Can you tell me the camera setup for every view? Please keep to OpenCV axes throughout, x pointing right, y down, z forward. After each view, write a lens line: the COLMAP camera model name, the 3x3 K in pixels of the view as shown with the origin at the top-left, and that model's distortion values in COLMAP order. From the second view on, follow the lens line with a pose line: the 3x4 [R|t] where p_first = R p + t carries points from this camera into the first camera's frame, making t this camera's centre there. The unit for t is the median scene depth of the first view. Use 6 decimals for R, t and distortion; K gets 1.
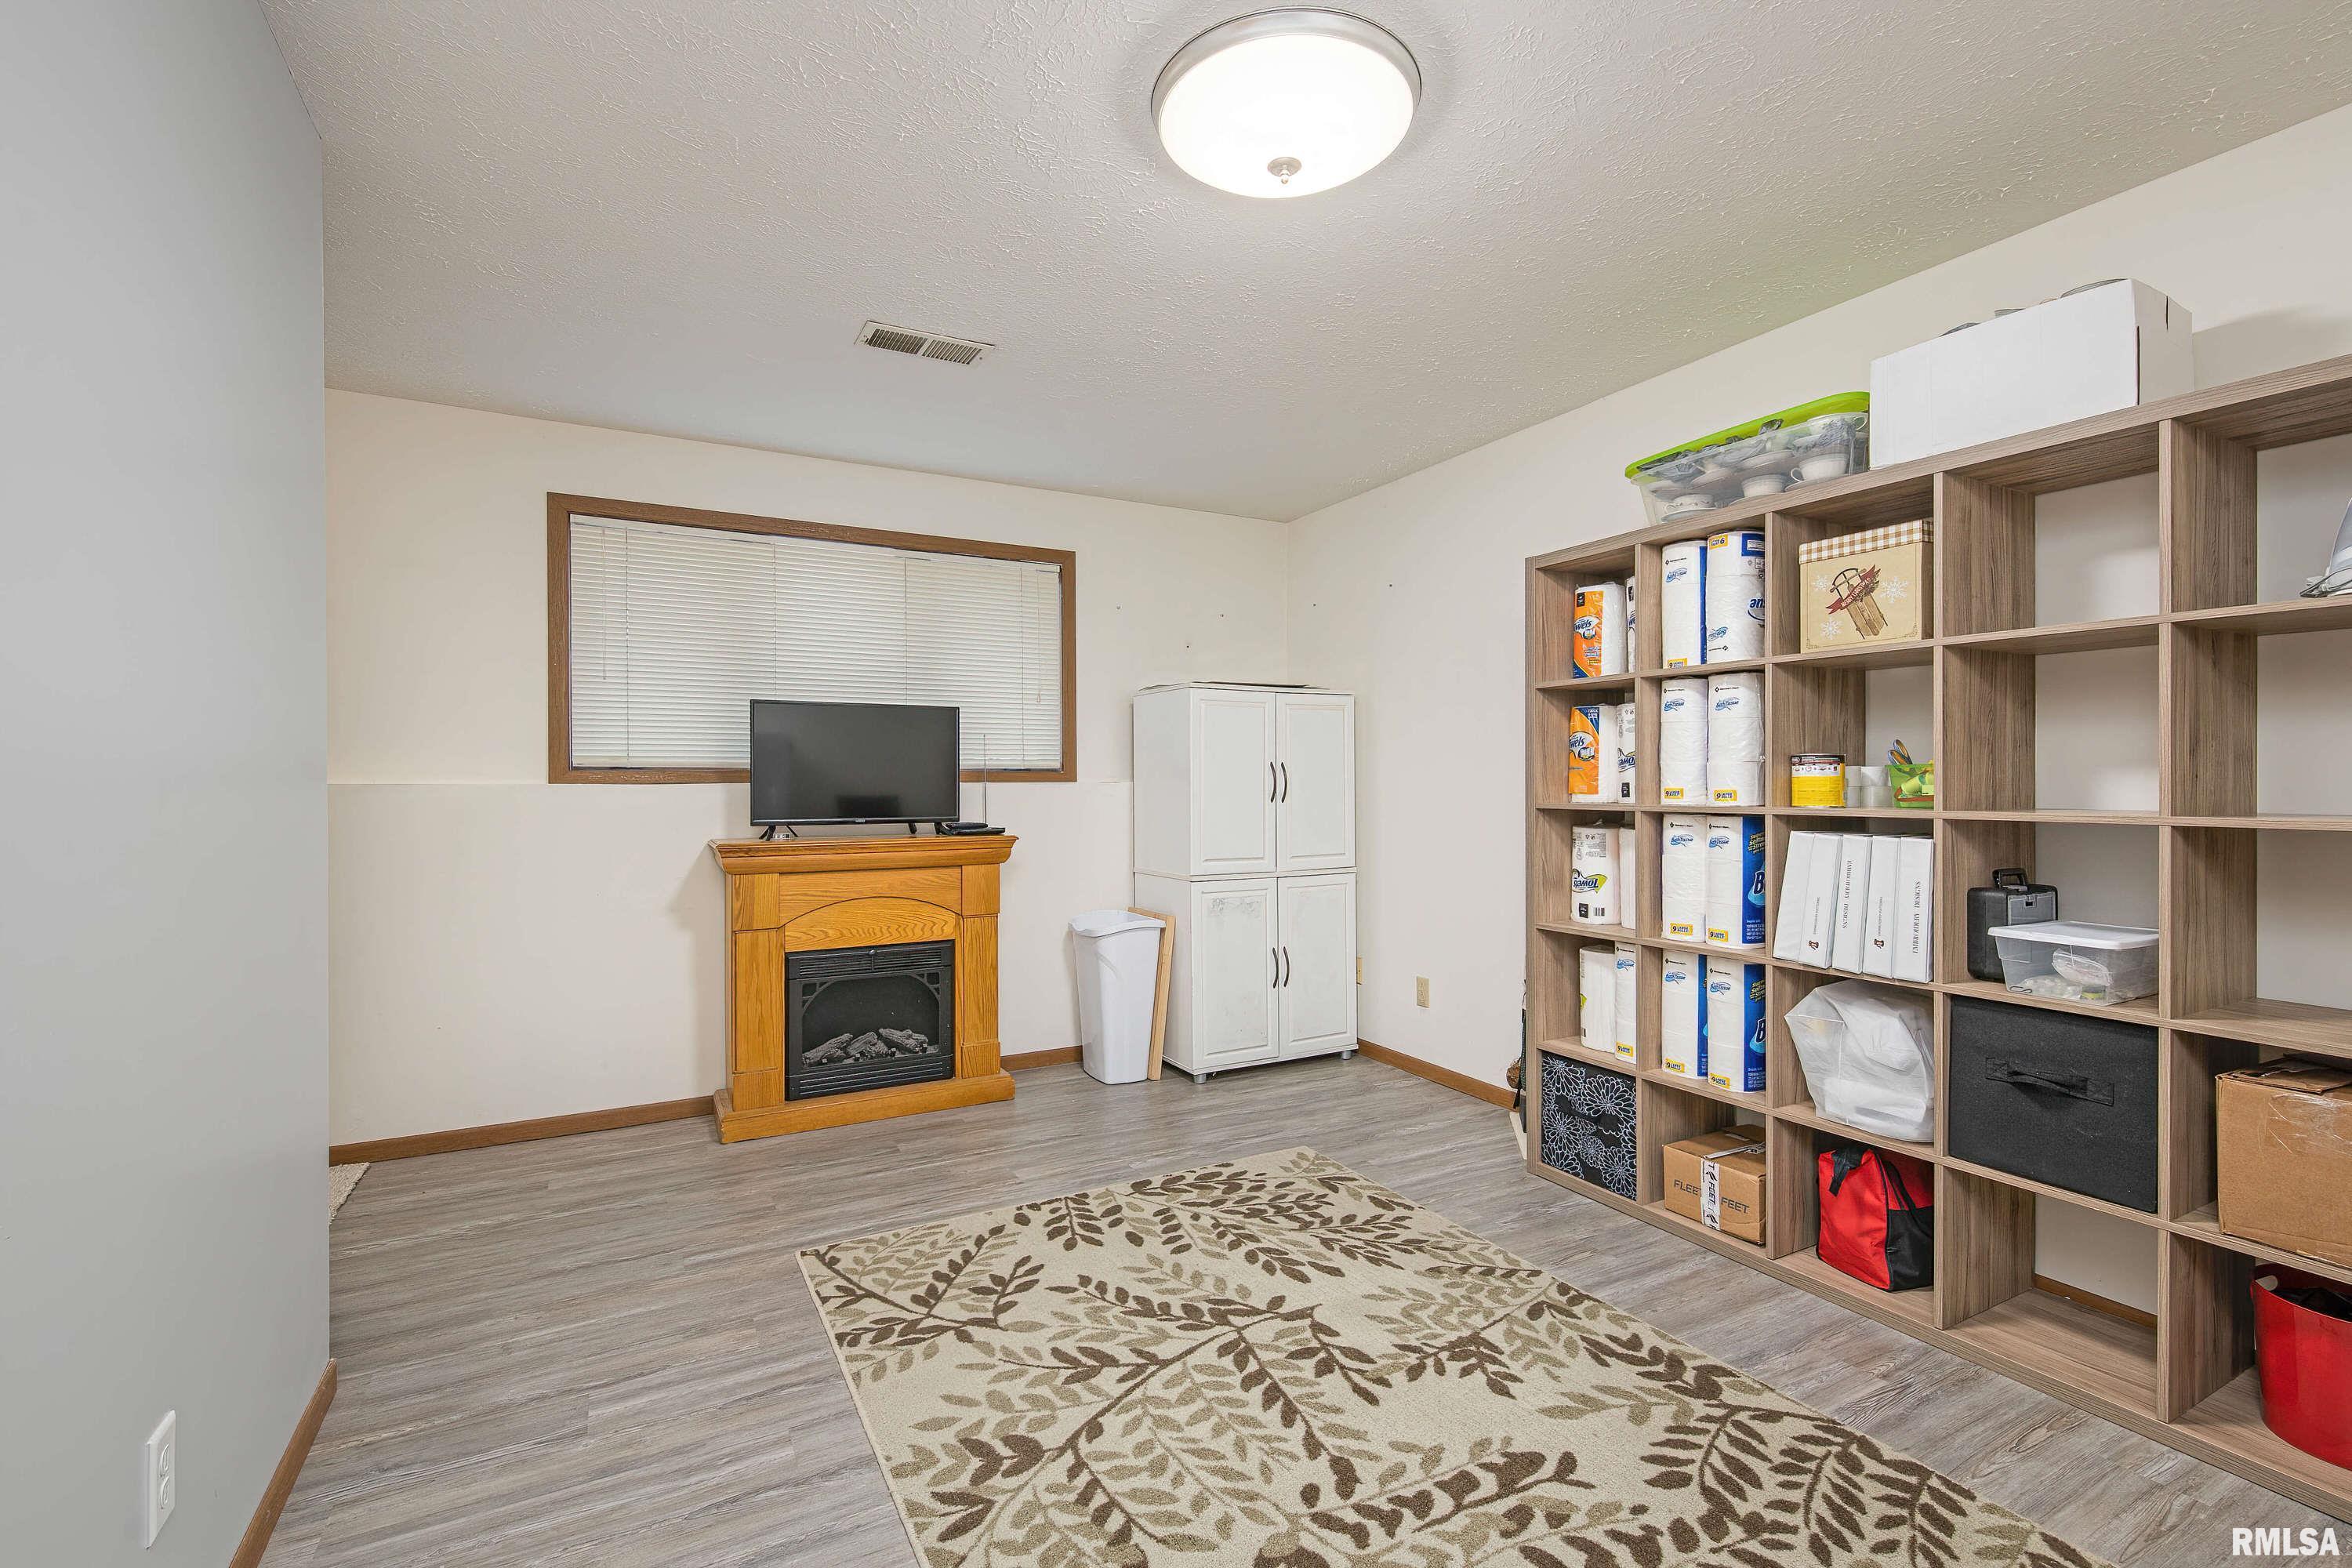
lens RADIAL K [[1040.6, 0, 1176.2], [0, 1040.6, 786.4], [0, 0, 1]] dist [0.010795, -0.001462]
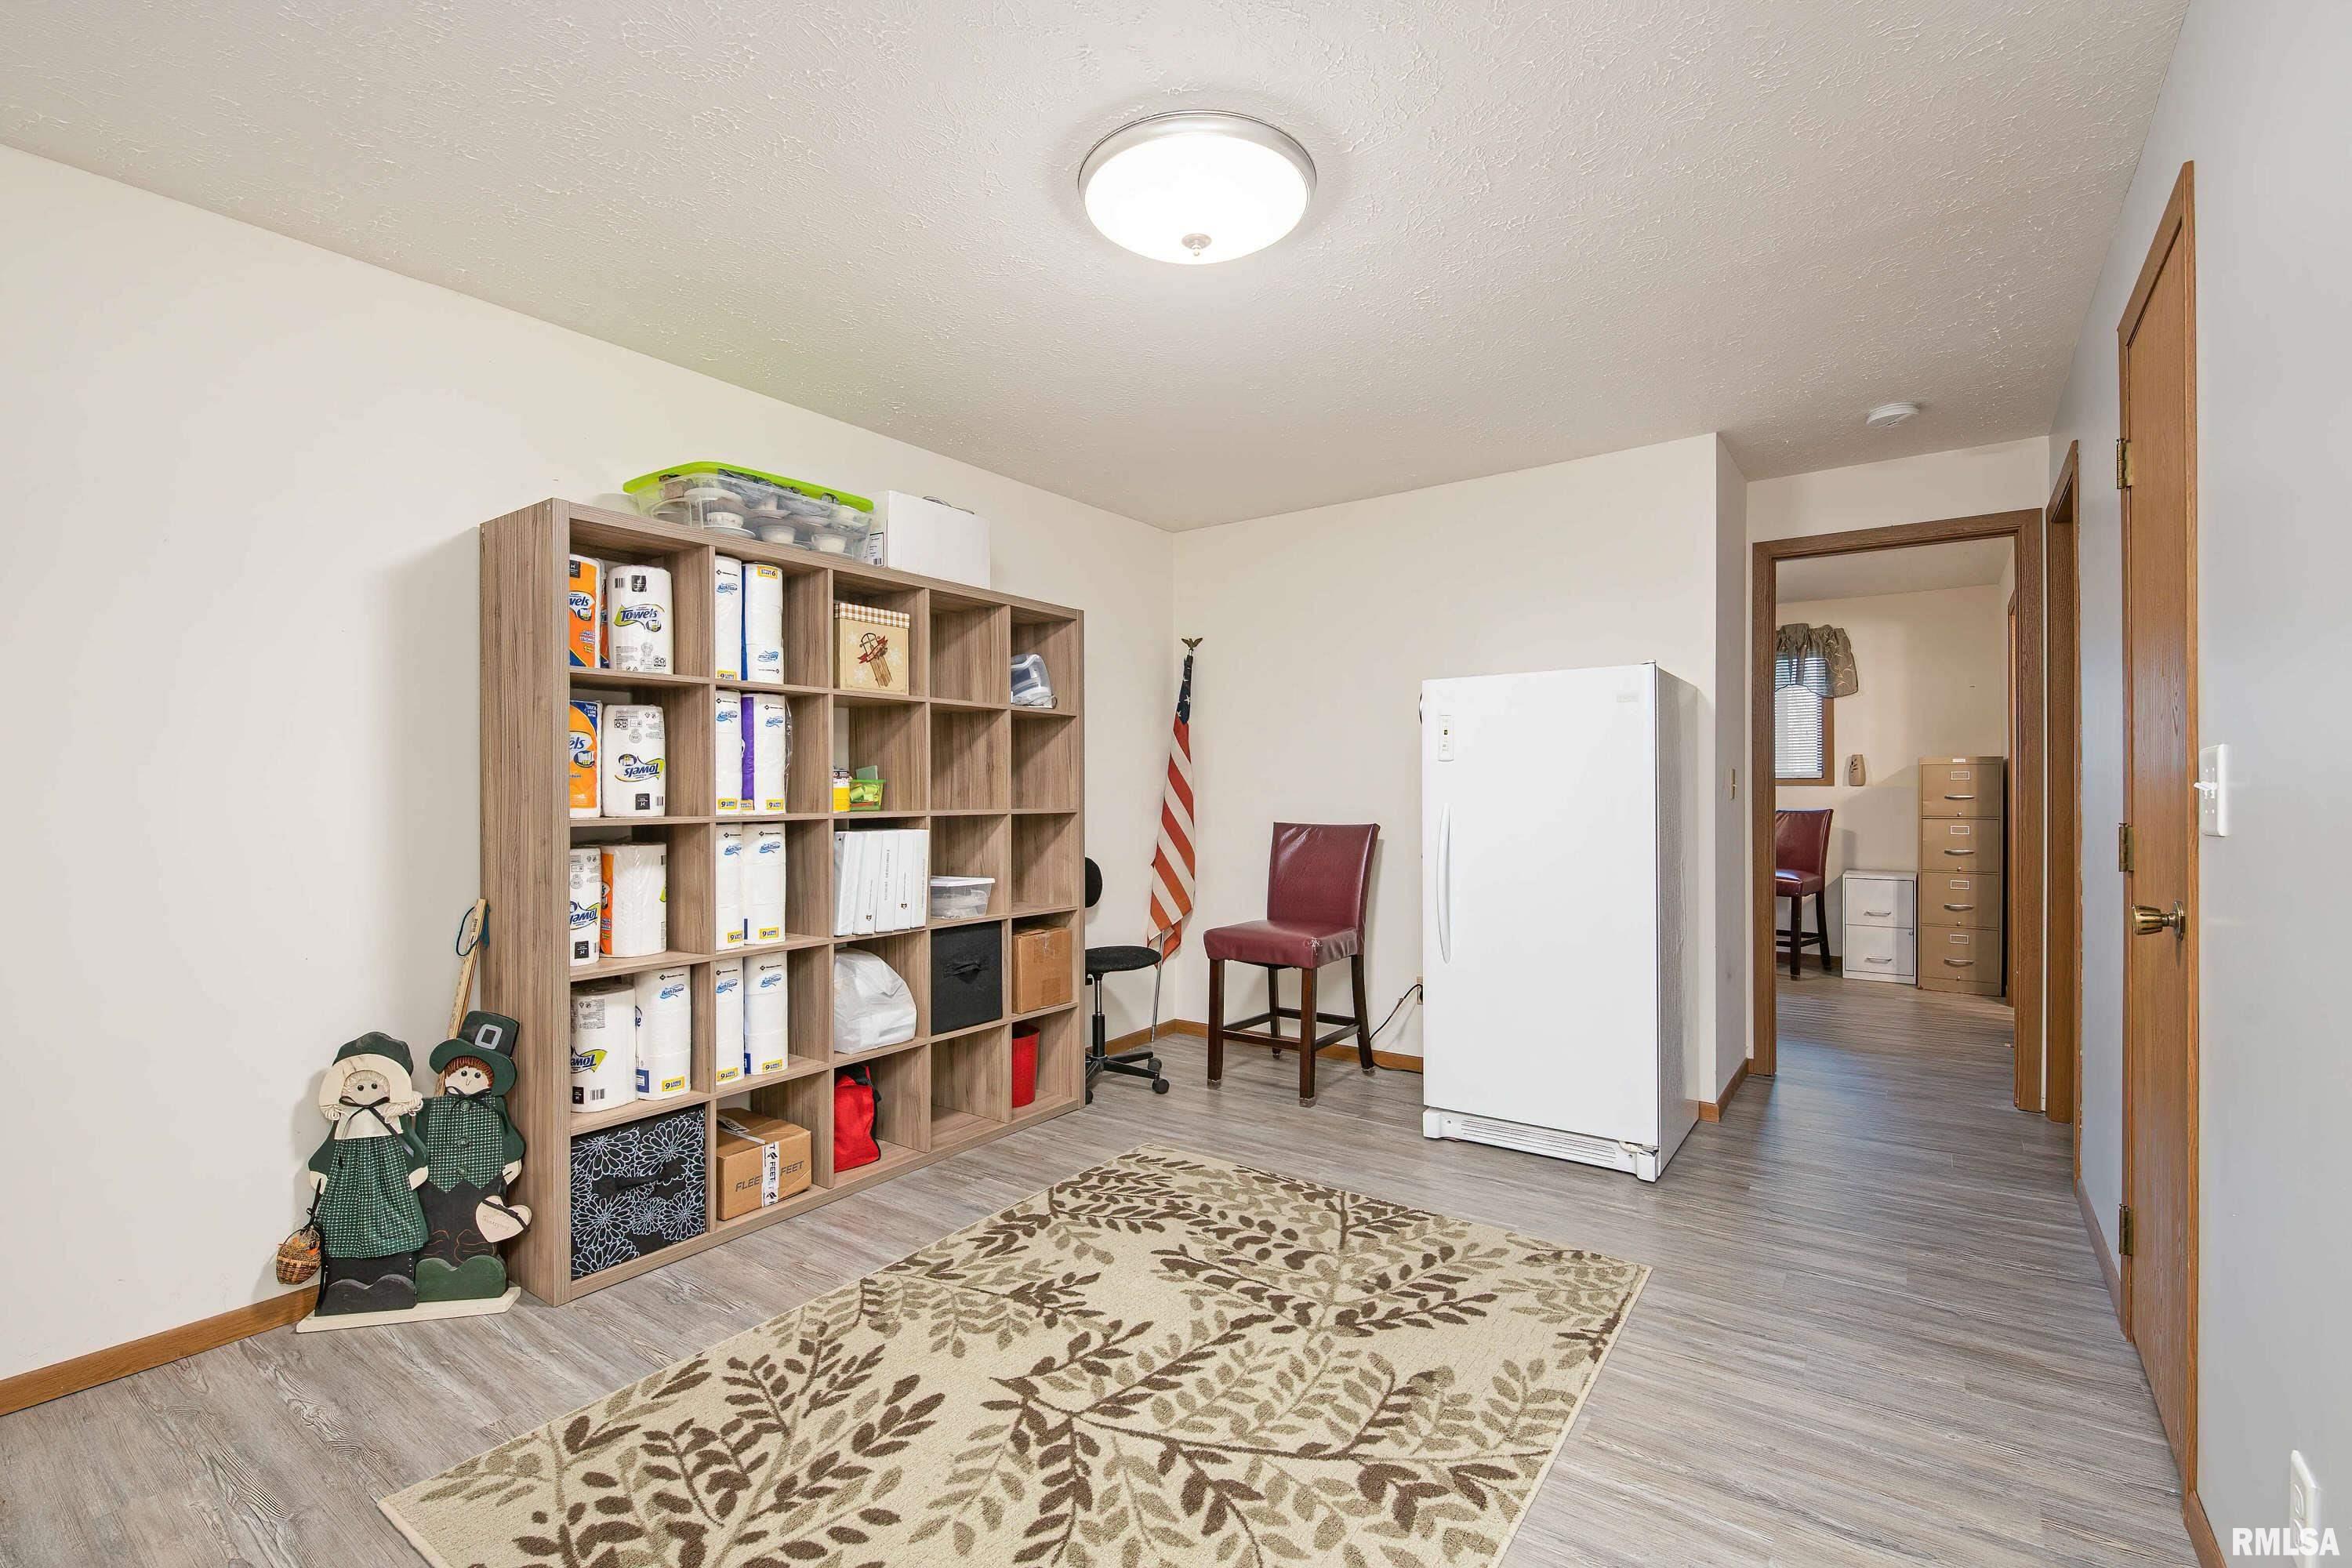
lens RADIAL K [[1040.6, 0, 1178.0], [0, 1040.6, 785.8], [0, 0, 1]] dist [0.010795, -0.001462]
pose [[-0.438023, 0.005593, 0.898946, -0.749426], [0.007075, 0.999971, -0.002775, -0.005870], [-0.898936, 0.005145, -0.438050, 1.266359]]
